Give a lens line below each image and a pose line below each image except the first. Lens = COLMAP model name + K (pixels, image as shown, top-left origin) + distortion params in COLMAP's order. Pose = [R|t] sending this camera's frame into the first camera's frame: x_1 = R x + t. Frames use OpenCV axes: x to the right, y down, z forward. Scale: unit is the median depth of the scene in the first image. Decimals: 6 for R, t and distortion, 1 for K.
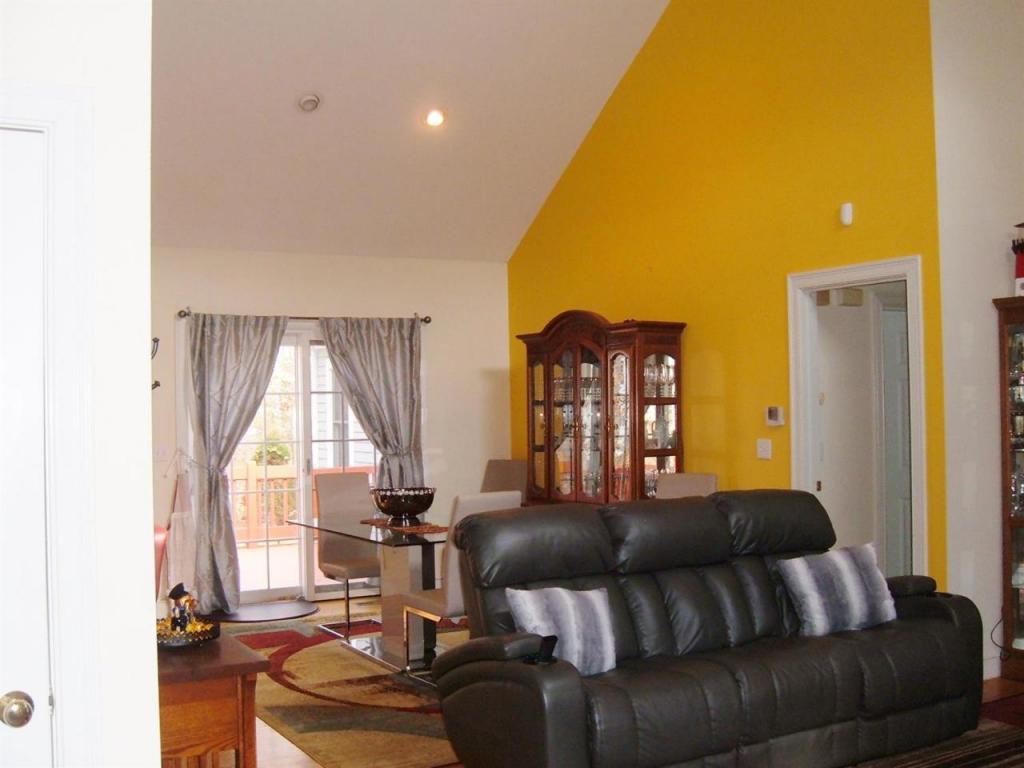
lens RADIAL K [[1145.7, 0, 512.2], [0, 1145.7, 395.5], [0, 0, 1]] dist [-0.122061, 0.033336]
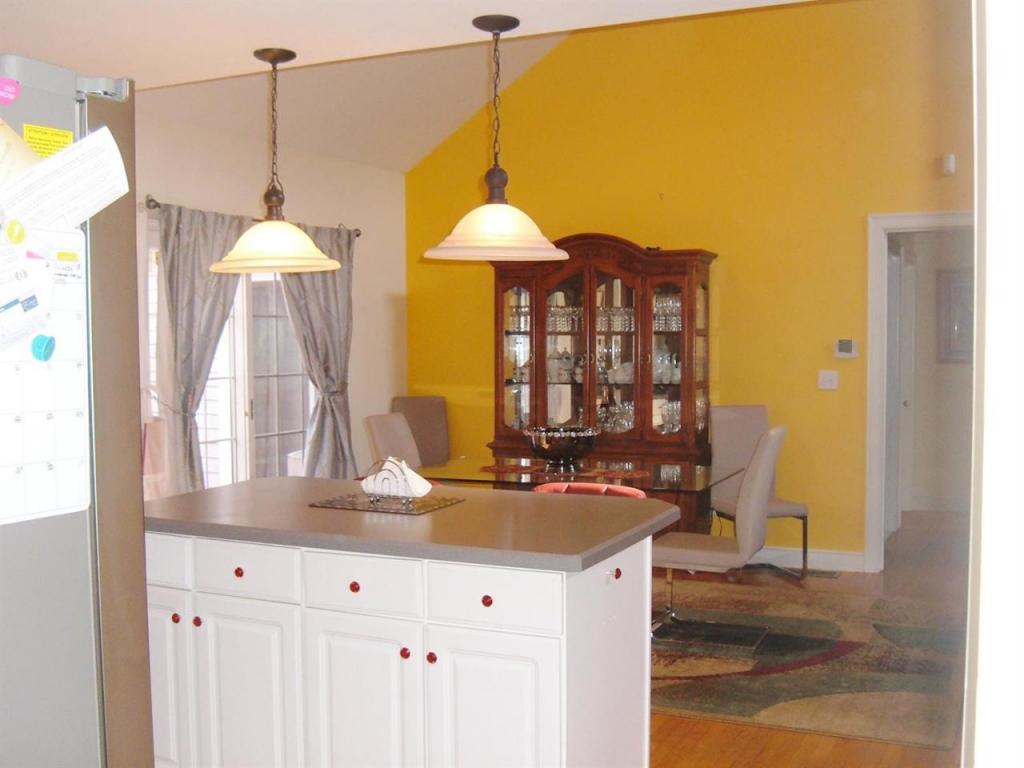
lens RADIAL K [[1145.7, 0, 512.2], [0, 1145.7, 395.5], [0, 0, 1]] dist [-0.122061, 0.033336]
pose [[0.817329, -0.017531, 0.575904, -0.804584], [-0.016983, 0.998370, 0.054494, 0.012098], [-0.575920, -0.054320, 0.815699, 0.412800]]
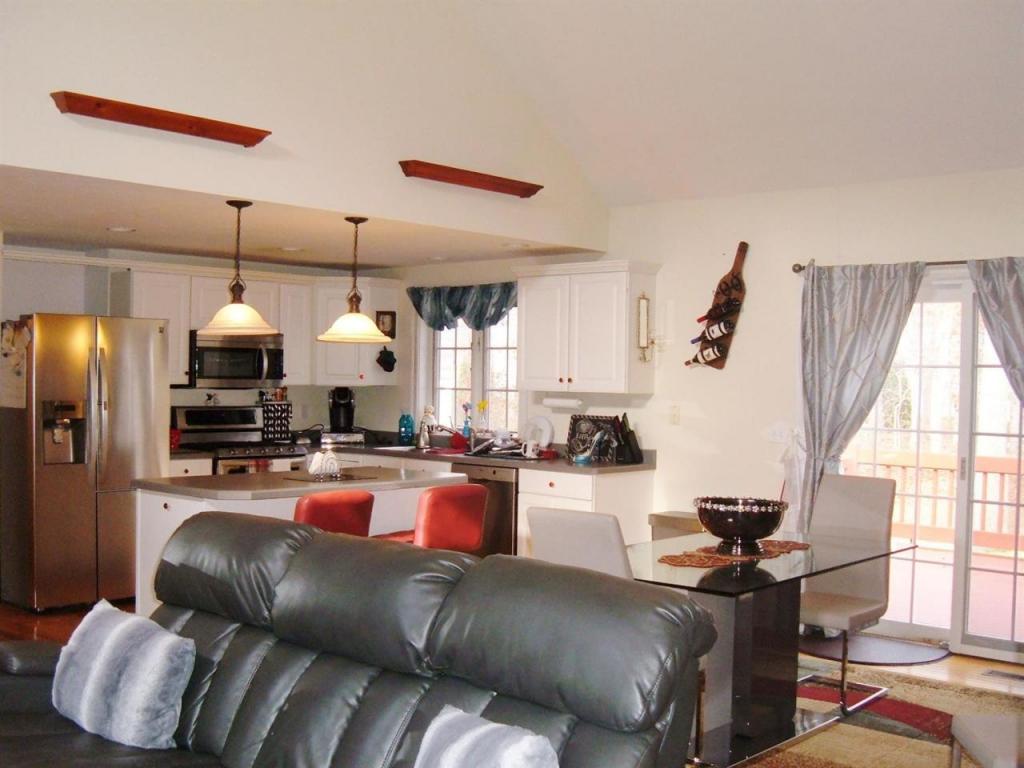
lens RADIAL K [[1145.7, 0, 512.2], [0, 1145.7, 395.5], [0, 0, 1]] dist [-0.122061, 0.033336]
pose [[0.315680, 0.038456, -0.948086, 0.670549], [-0.015712, 0.999253, 0.035300, -0.007512], [0.948736, 0.003753, 0.316048, 0.831941]]
